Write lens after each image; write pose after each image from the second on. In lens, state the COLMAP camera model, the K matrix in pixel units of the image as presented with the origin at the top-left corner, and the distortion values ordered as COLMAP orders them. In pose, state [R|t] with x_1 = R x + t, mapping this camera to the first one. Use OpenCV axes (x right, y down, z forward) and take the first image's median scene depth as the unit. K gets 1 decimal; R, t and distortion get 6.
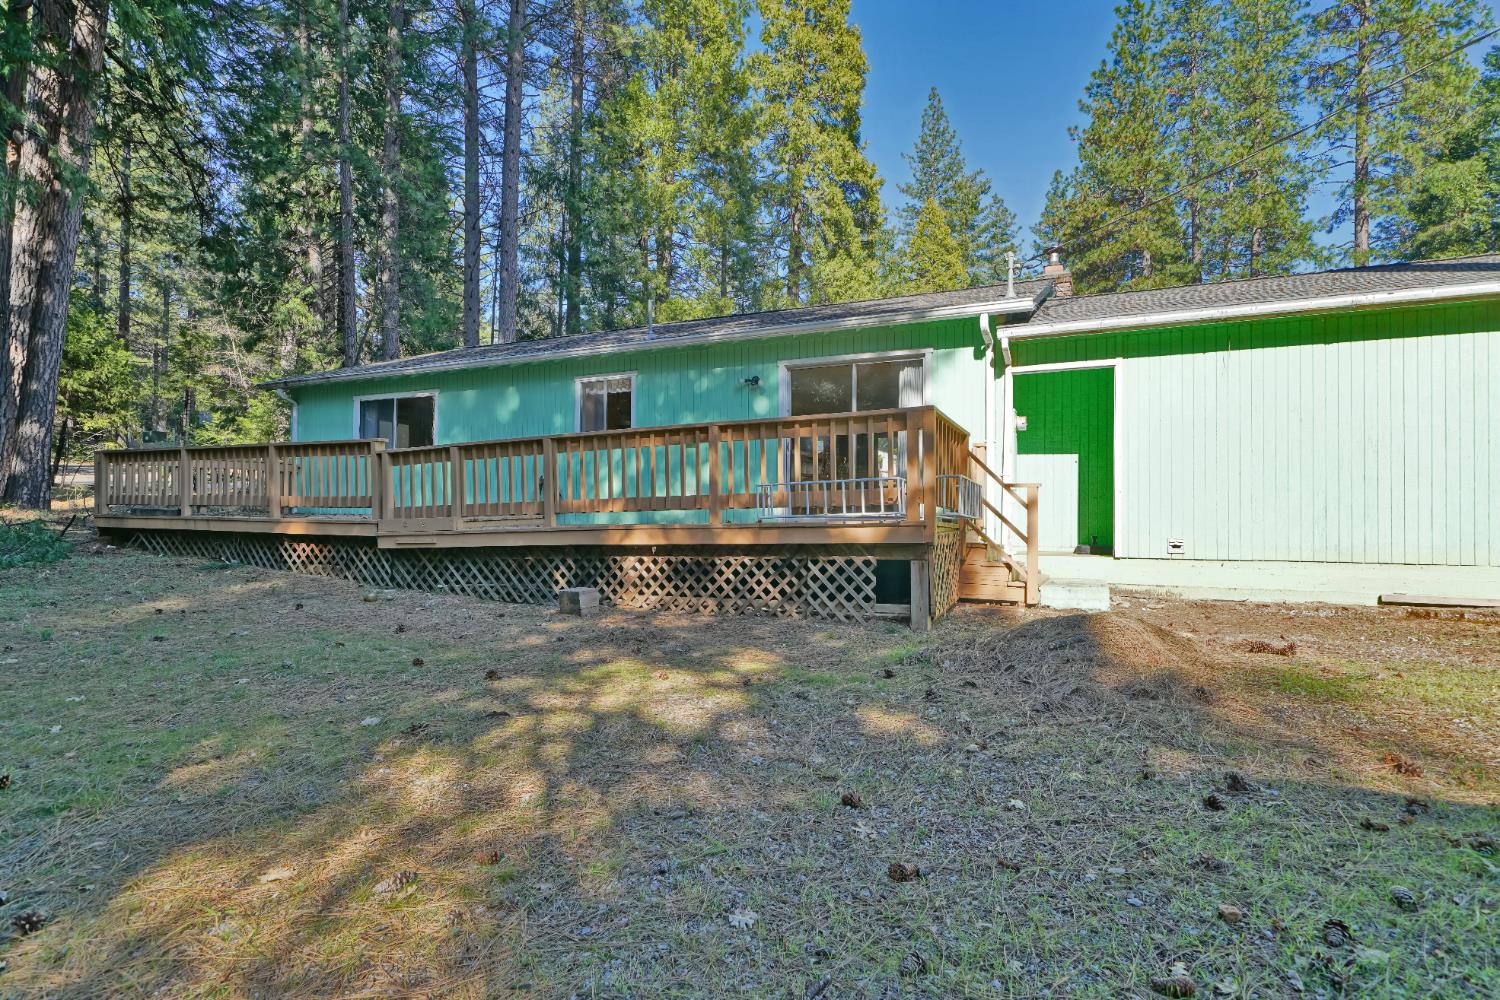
lens RADIAL K [[717.3, 0, 748.6], [0, 717.3, 505.3], [0, 0, 1]] dist [0.001835, 0.000220]
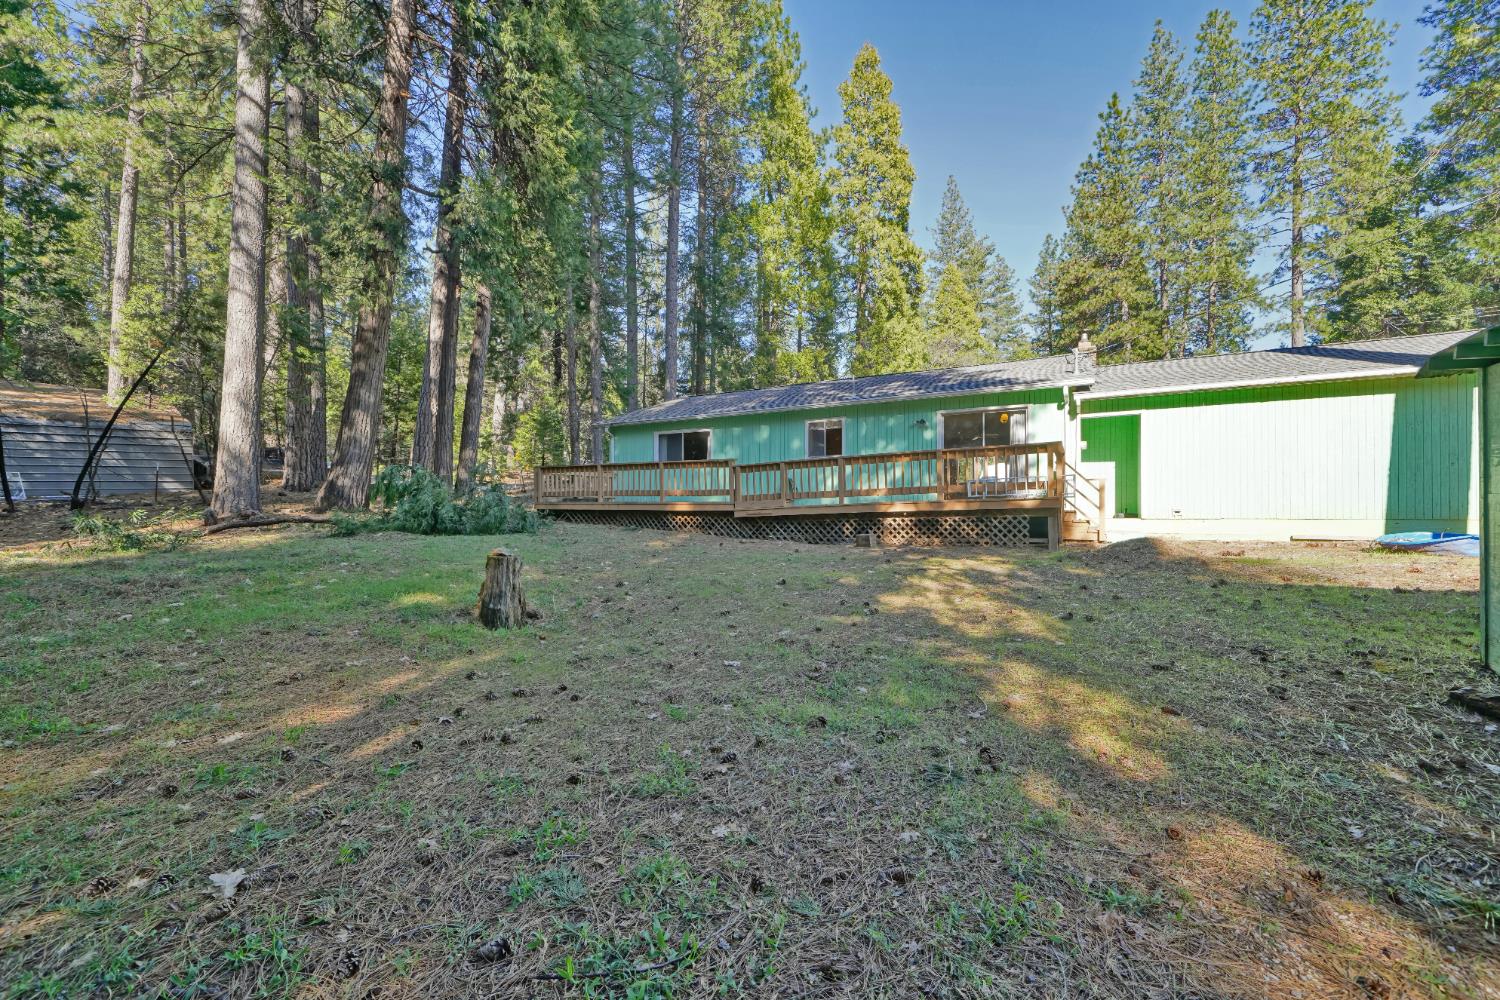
lens RADIAL K [[587.3, 0, 741.9], [0, 587.3, 506.6], [0, 0, 1]] dist [-0.000570, 0.000170]
pose [[0.998314, -0.008060, -0.057477, -0.107025], [0.008522, 0.999933, 0.007798, 0.005512], [0.057411, -0.008274, 0.998316, -0.140561]]
